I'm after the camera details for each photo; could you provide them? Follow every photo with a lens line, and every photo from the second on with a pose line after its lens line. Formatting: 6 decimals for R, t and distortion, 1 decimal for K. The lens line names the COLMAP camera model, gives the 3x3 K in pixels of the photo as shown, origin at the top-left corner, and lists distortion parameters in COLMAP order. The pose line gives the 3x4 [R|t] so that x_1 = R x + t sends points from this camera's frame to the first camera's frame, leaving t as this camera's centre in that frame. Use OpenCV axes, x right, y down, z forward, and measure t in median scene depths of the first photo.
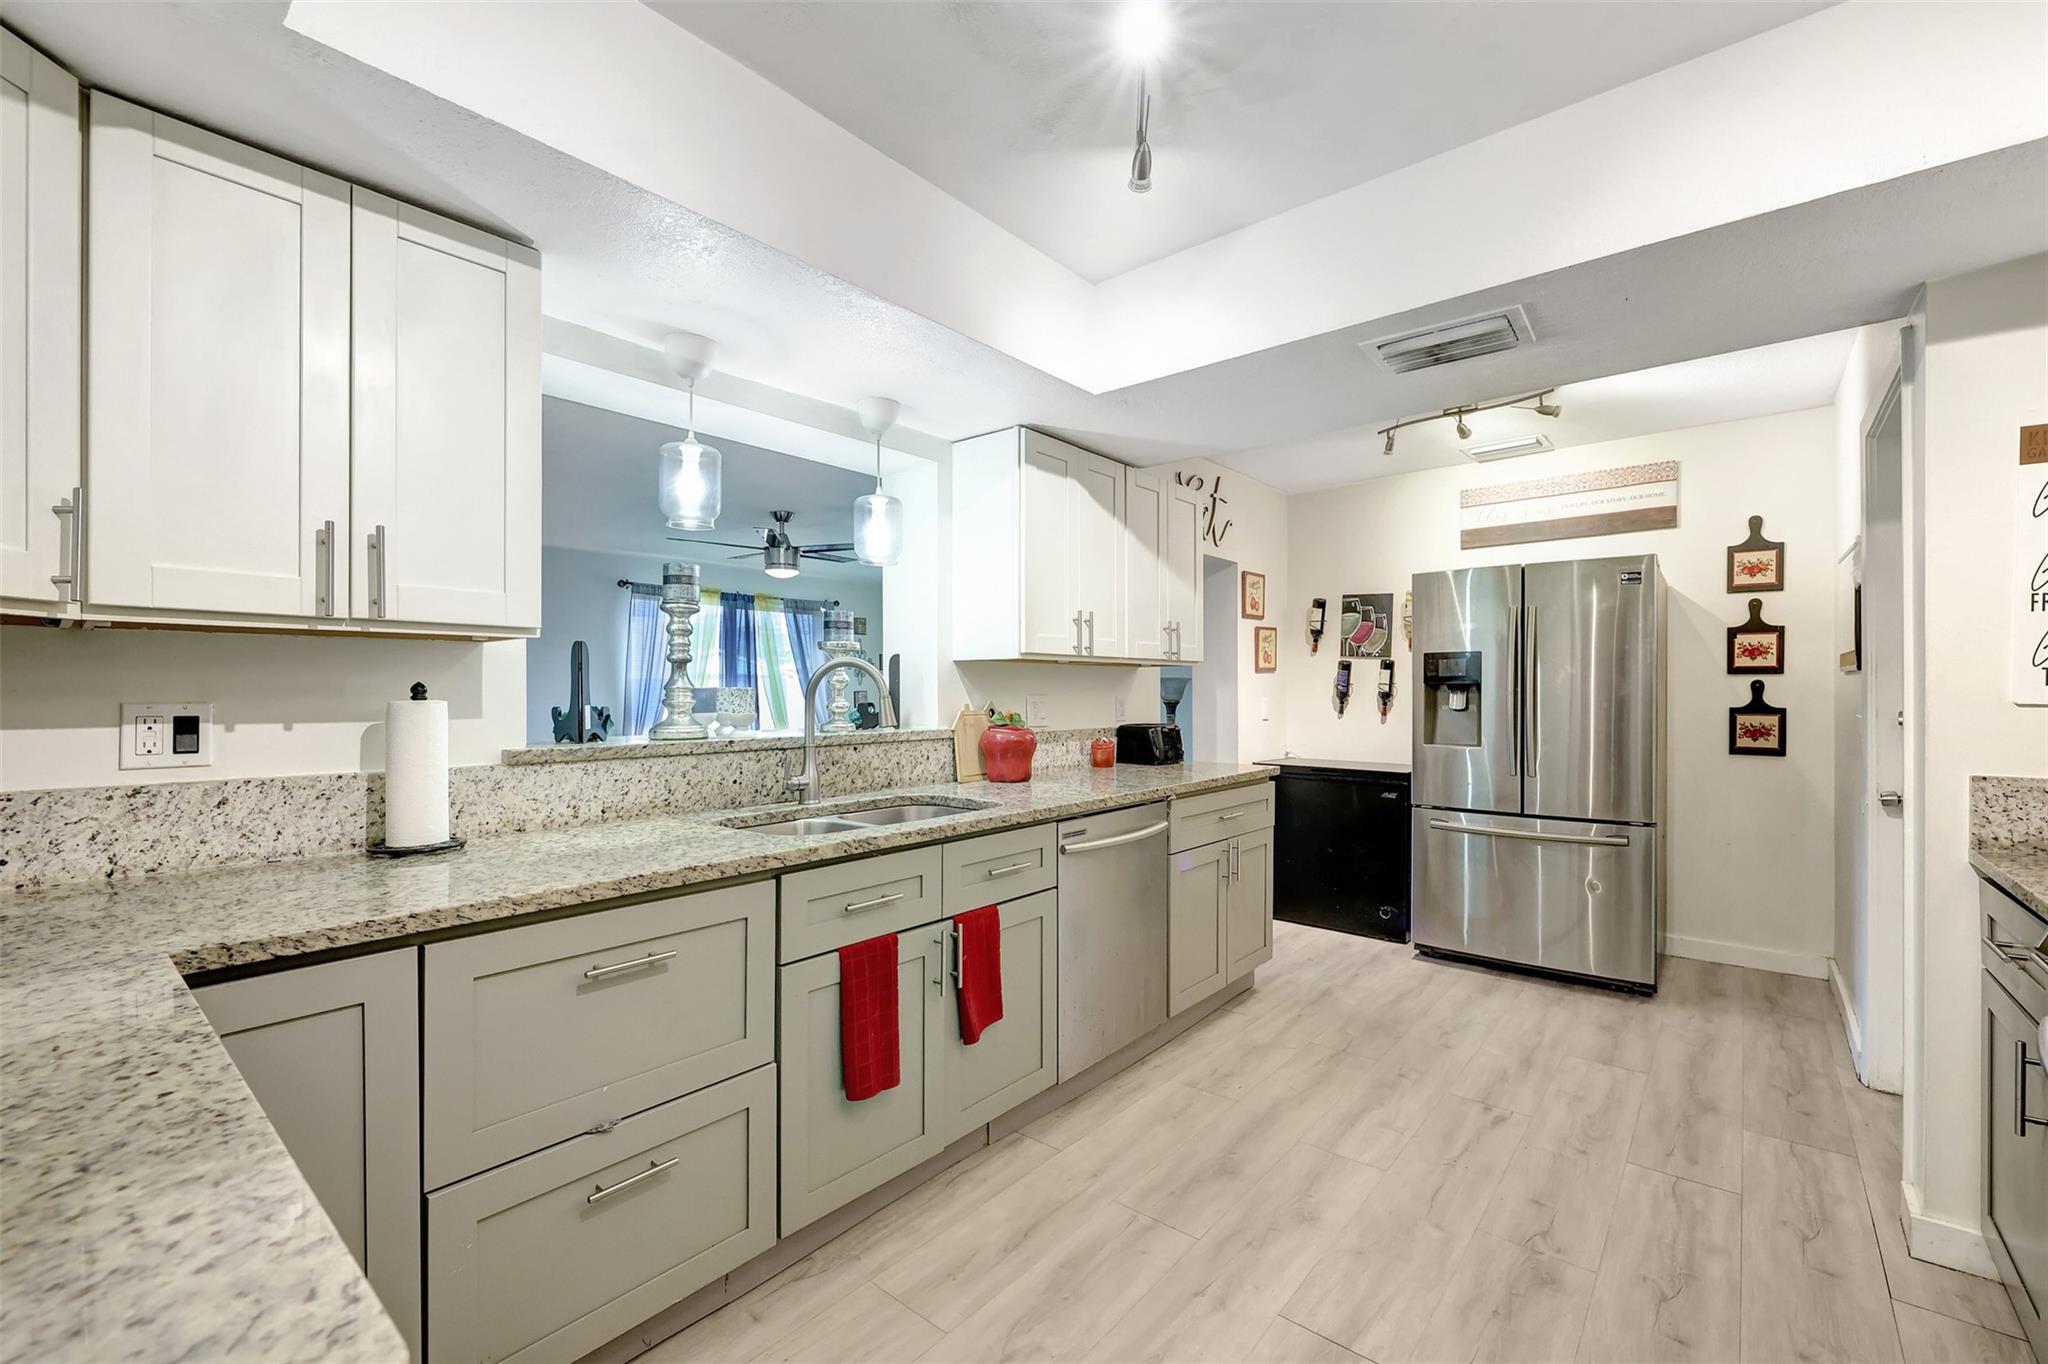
lens RADIAL K [[856.8, 0, 1026.6], [0, 856.8, 683.7], [0, 0, 1]] dist [-0.000405, -0.000480]
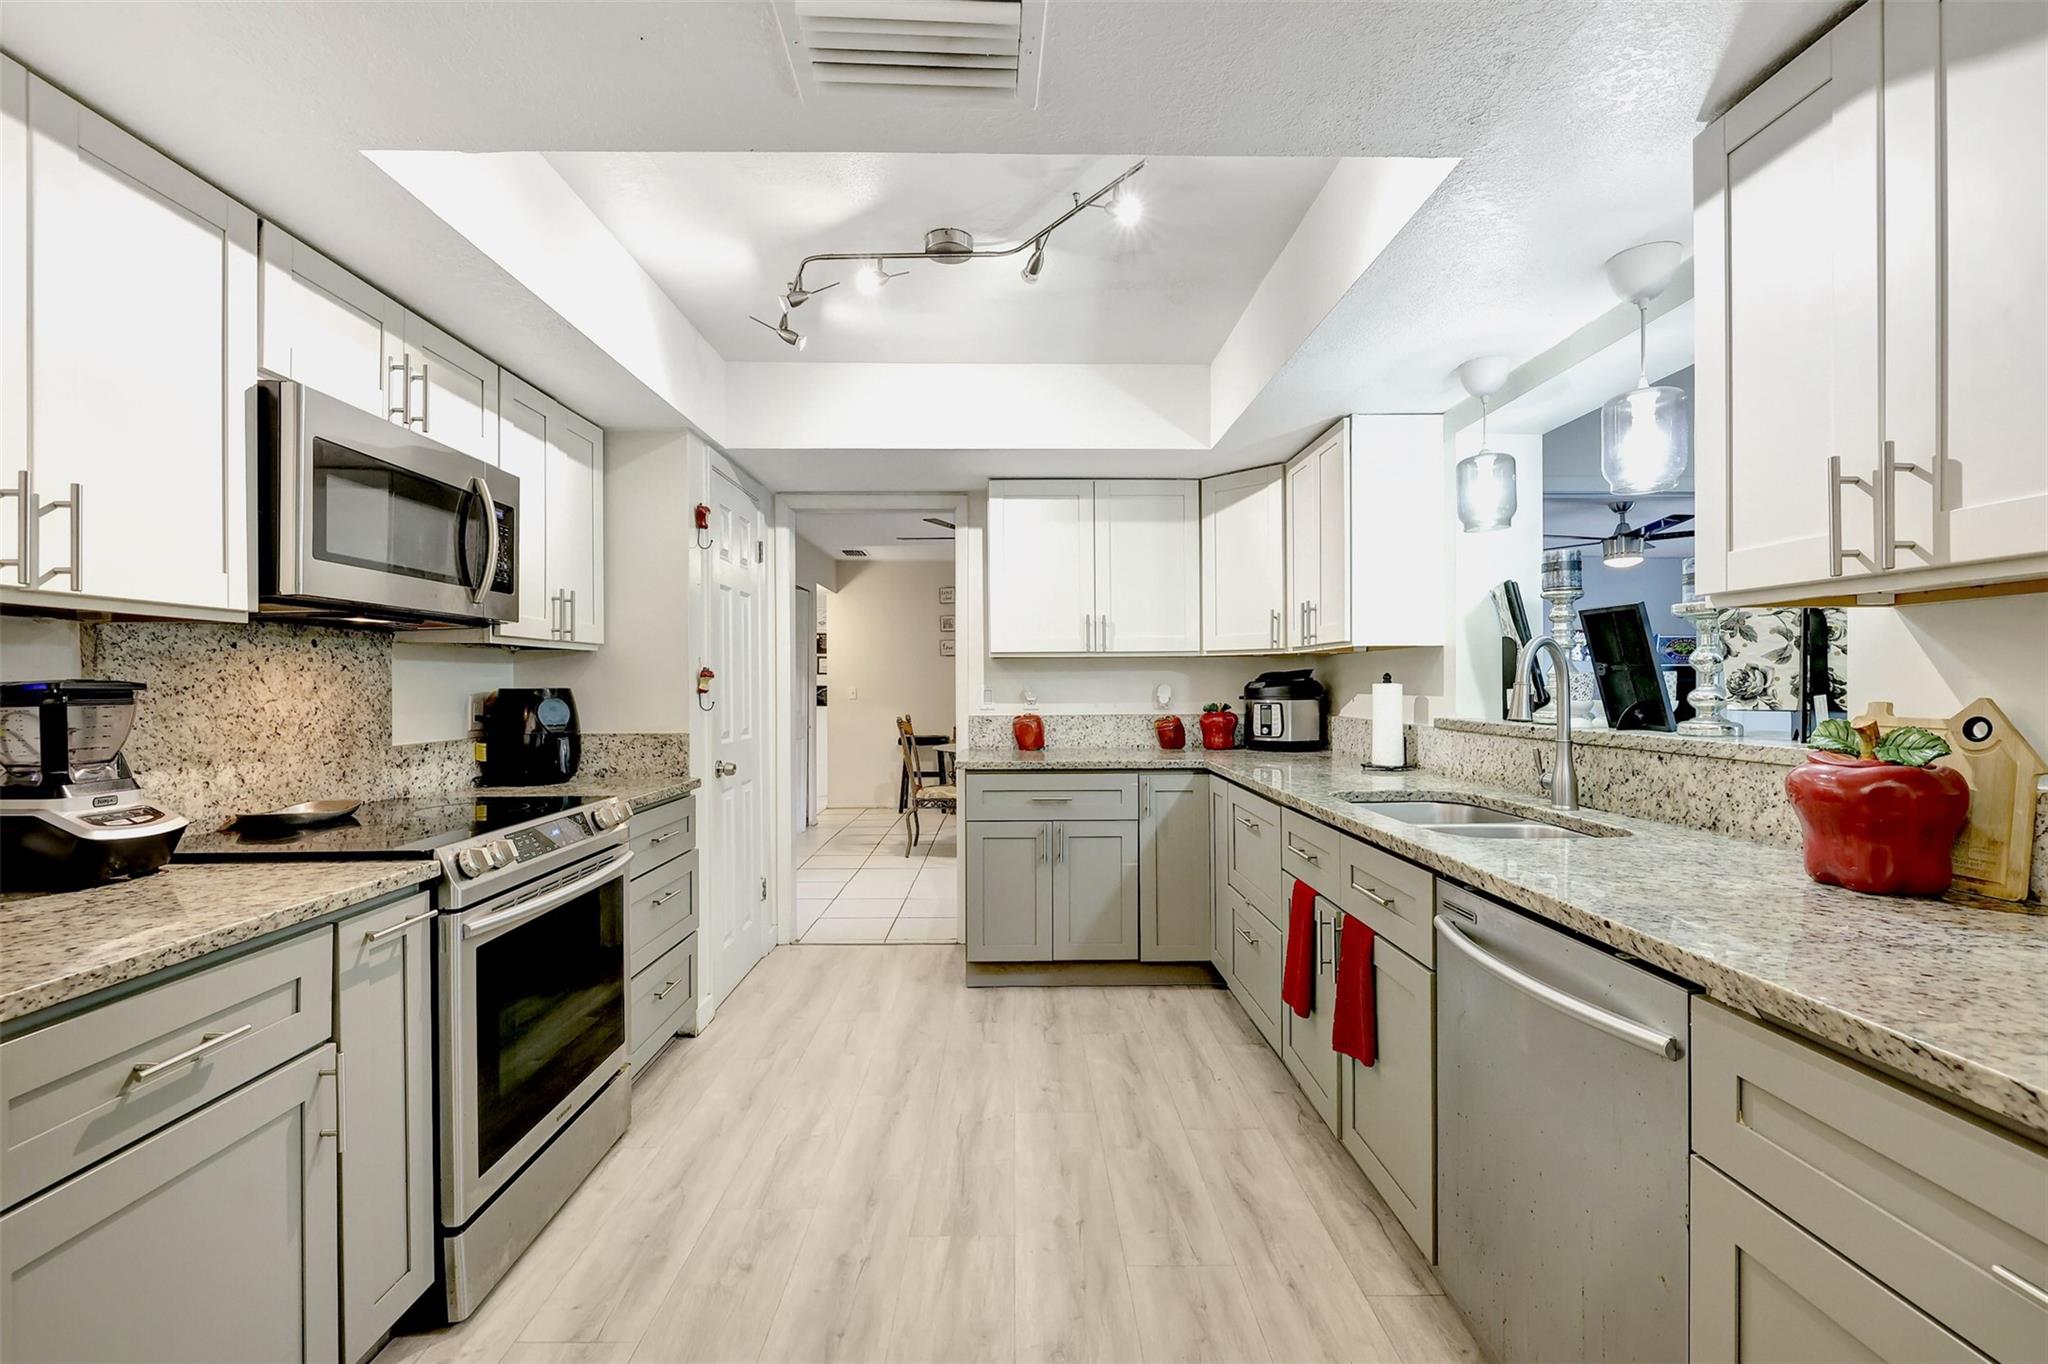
lens RADIAL K [[878.7, 0, 1018.4], [0, 878.7, 685.3], [0, 0, 1]] dist [0.000306, -0.000529]
pose [[-0.760254, 0.006124, -0.649597, 0.900271], [0.008560, 0.999963, -0.000590, 0.017042], [0.649570, -0.006009, -0.760278, 1.641776]]
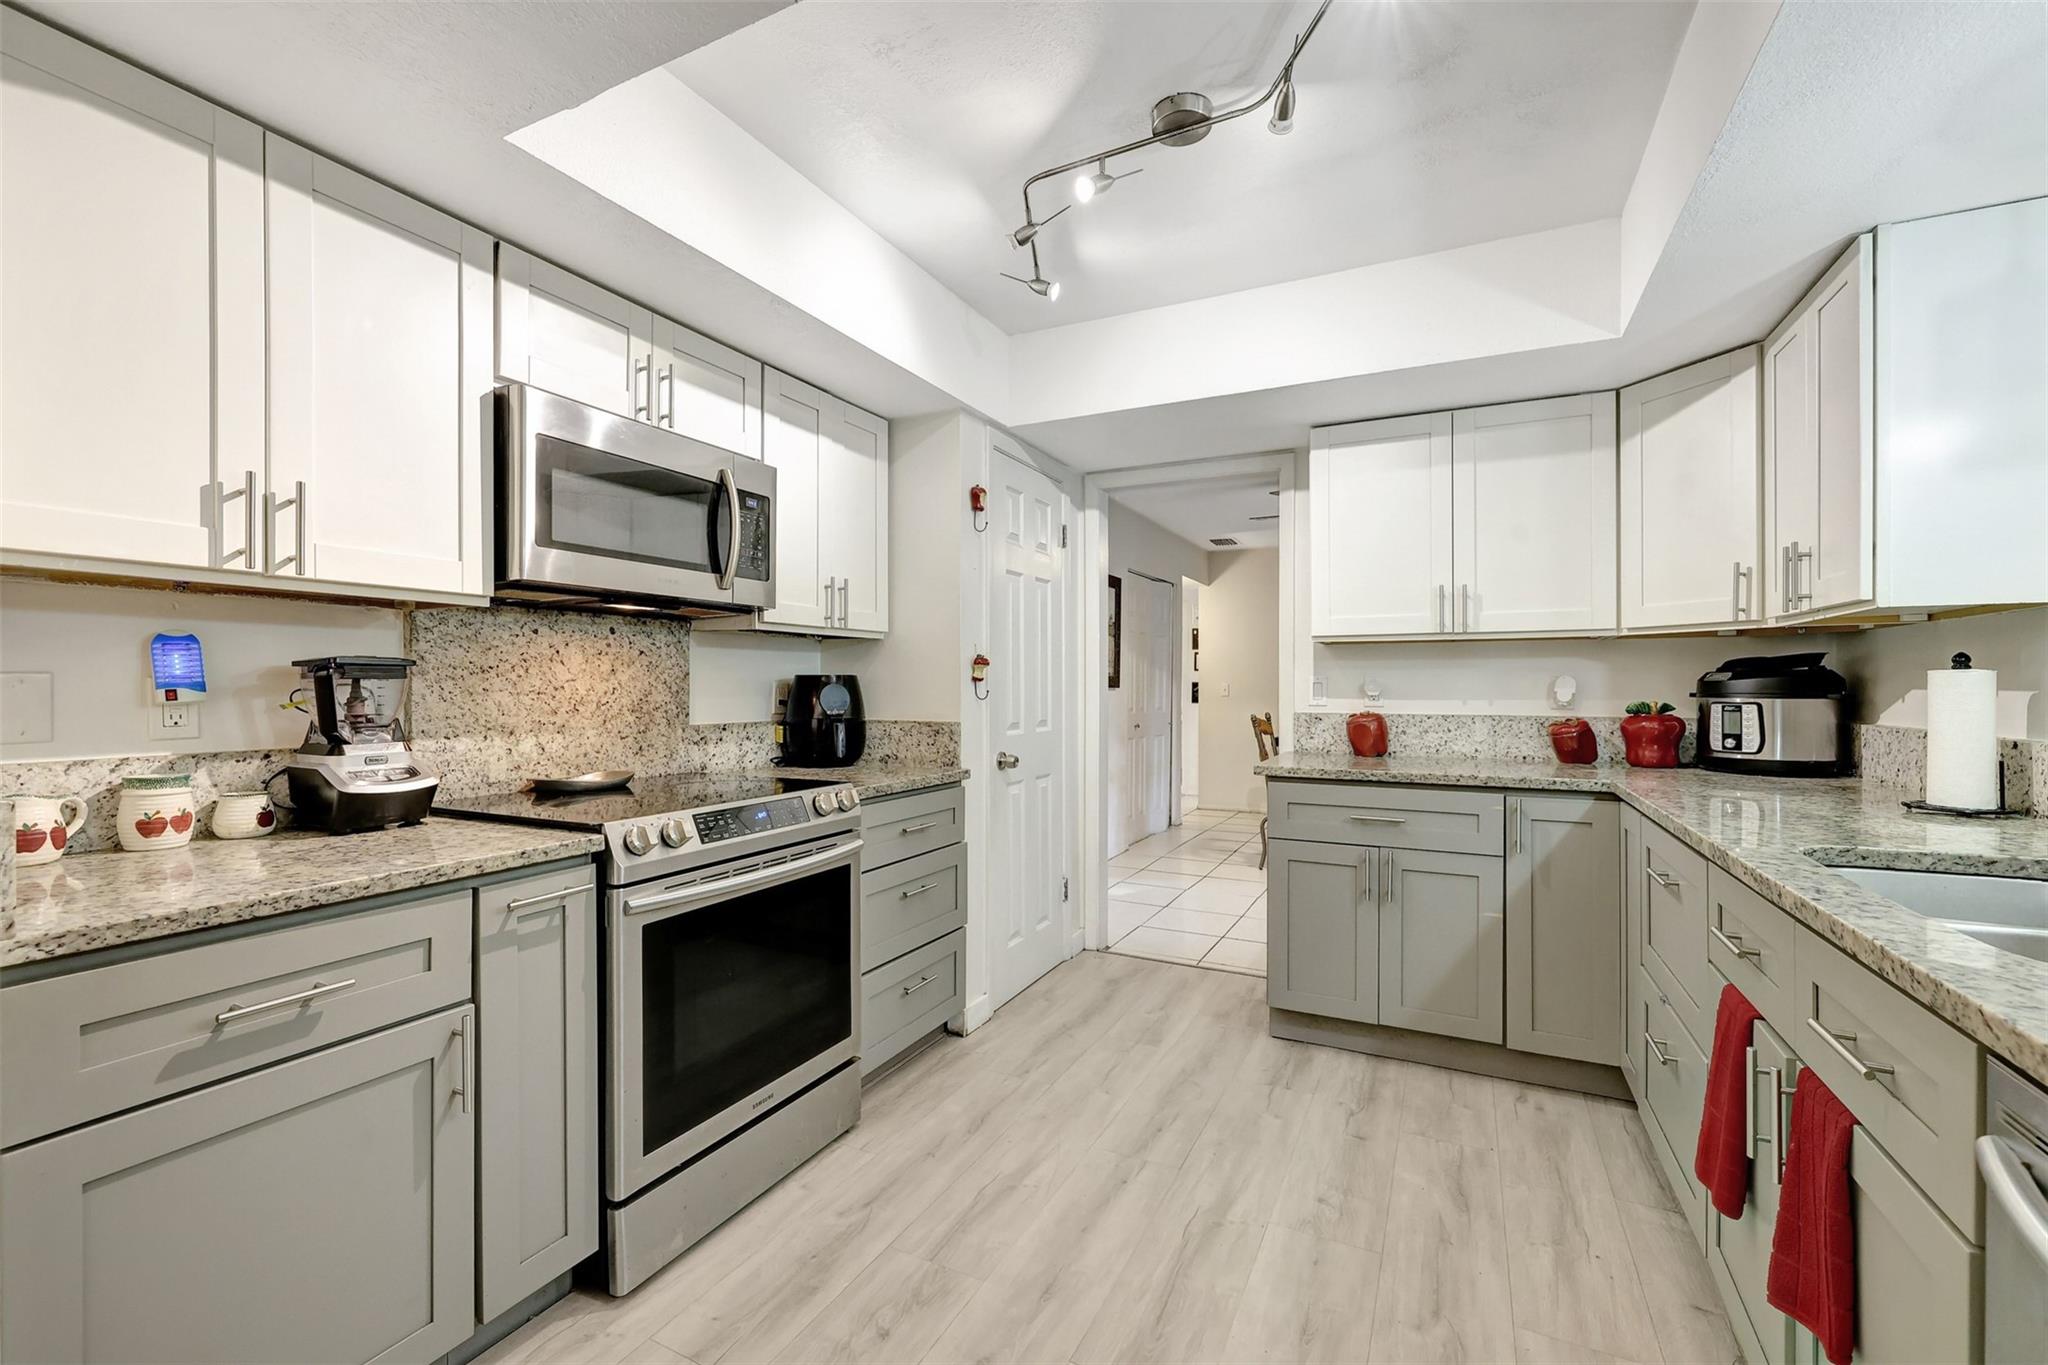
lens RADIAL K [[856.8, 0, 1026.6], [0, 856.8, 684.2], [0, 0, 1]] dist [-0.000405, -0.000480]
pose [[-0.974188, -0.001096, -0.225737, 0.558089], [0.000030, 0.999988, -0.004987, 0.037927], [0.225740, -0.004865, -0.974175, 1.540290]]
